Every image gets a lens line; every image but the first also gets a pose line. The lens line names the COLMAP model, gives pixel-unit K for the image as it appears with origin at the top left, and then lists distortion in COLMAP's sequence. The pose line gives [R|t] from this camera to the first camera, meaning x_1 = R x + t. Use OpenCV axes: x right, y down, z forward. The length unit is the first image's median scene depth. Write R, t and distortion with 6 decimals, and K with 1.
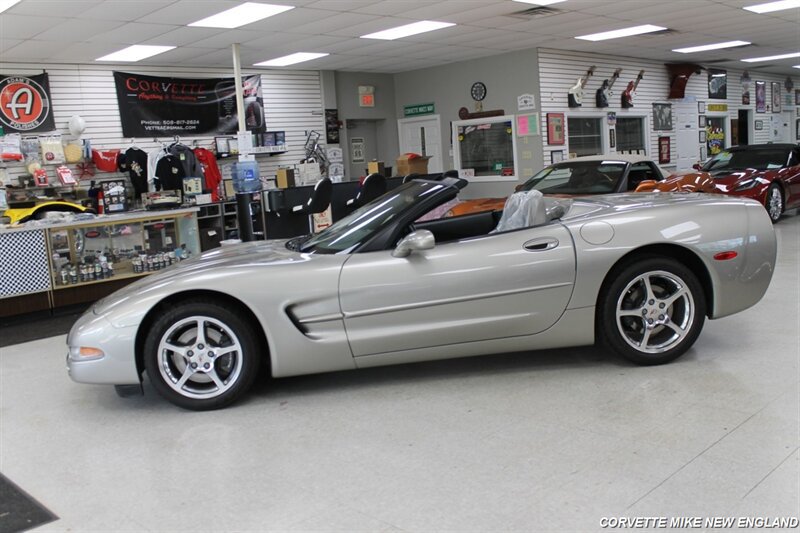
lens RADIAL K [[780.7, 0, 401.6], [0, 780.7, 269.1], [0, 0, 1]] dist [-0.148601, 0.176861]
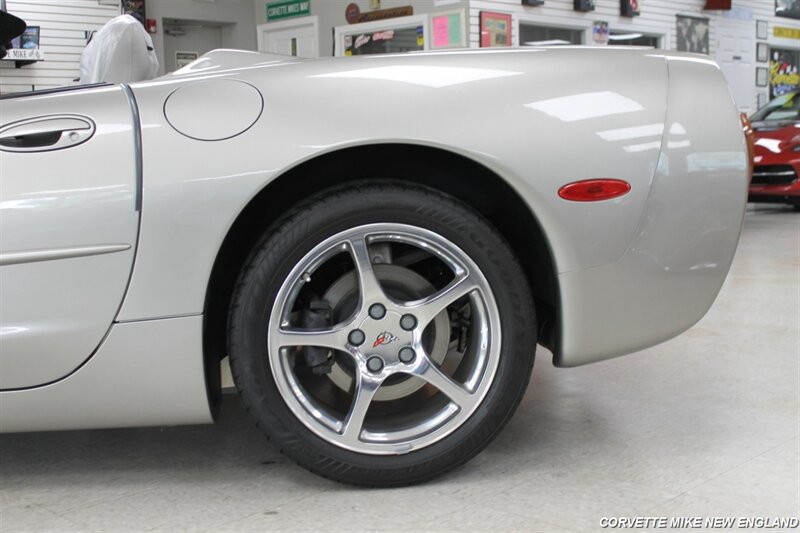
lens RADIAL K [[1059.1, 0, 401.5], [0, 1059.1, 266.3], [0, 0, 1]] dist [-0.059627, 0.079323]
pose [[0.999227, 0.037469, 0.011869, 0.130933], [-0.037240, 0.999125, -0.019036, 0.012325], [-0.012572, 0.018579, 0.999748, 0.202028]]
